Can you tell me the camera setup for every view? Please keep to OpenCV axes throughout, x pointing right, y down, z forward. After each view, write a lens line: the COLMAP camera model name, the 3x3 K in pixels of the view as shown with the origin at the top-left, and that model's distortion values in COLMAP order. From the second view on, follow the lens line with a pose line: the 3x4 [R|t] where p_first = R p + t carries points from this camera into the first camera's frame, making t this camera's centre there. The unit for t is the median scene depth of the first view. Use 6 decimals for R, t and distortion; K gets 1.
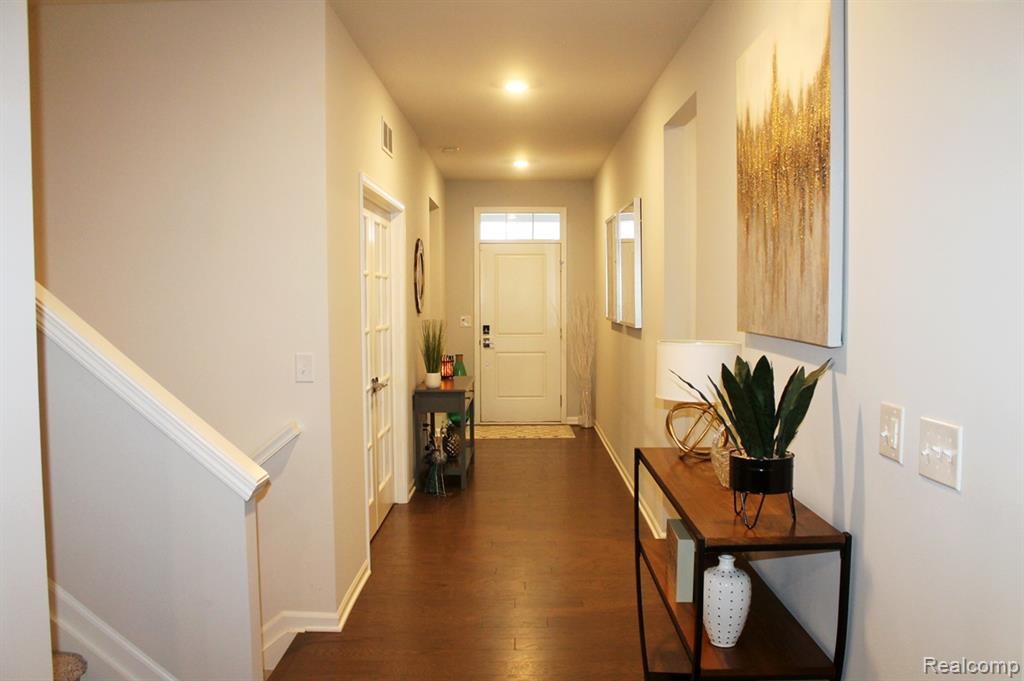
lens RADIAL K [[859.2, 0, 511.4], [0, 859.2, 341.2], [0, 0, 1]] dist [0.004849, 0.000653]
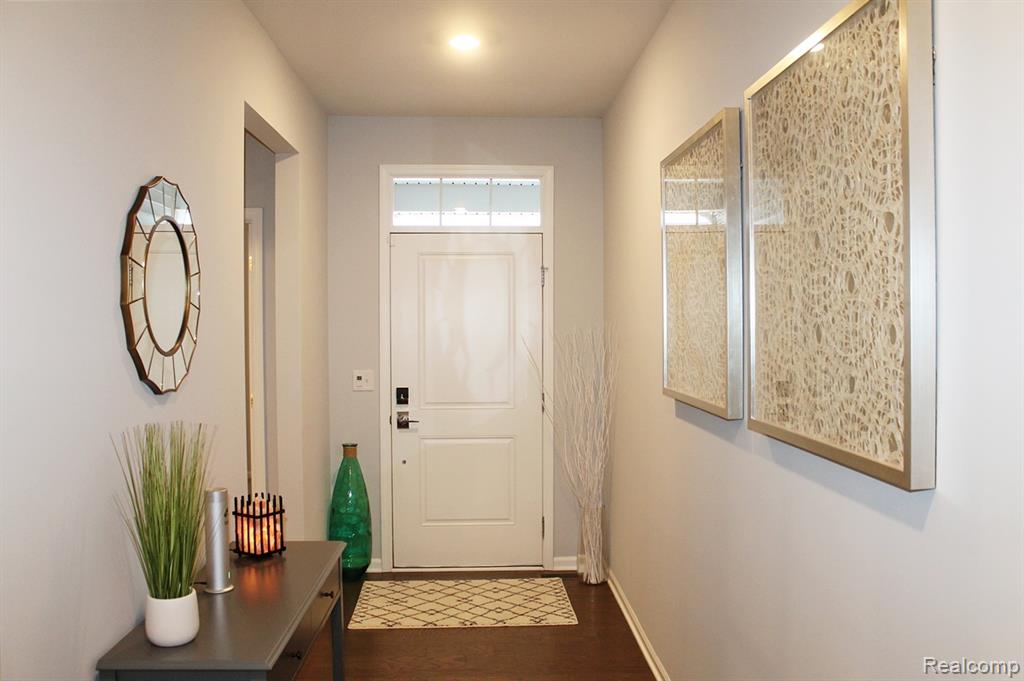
lens RADIAL K [[859.2, 0, 512.4], [0, 859.2, 338.0], [0, 0, 1]] dist [0.004849, 0.000653]
pose [[0.998450, -0.000593, 0.055661, 0.009138], [0.002608, 0.999343, -0.036149, -0.029824], [-0.055603, 0.036238, 0.997795, 0.469805]]
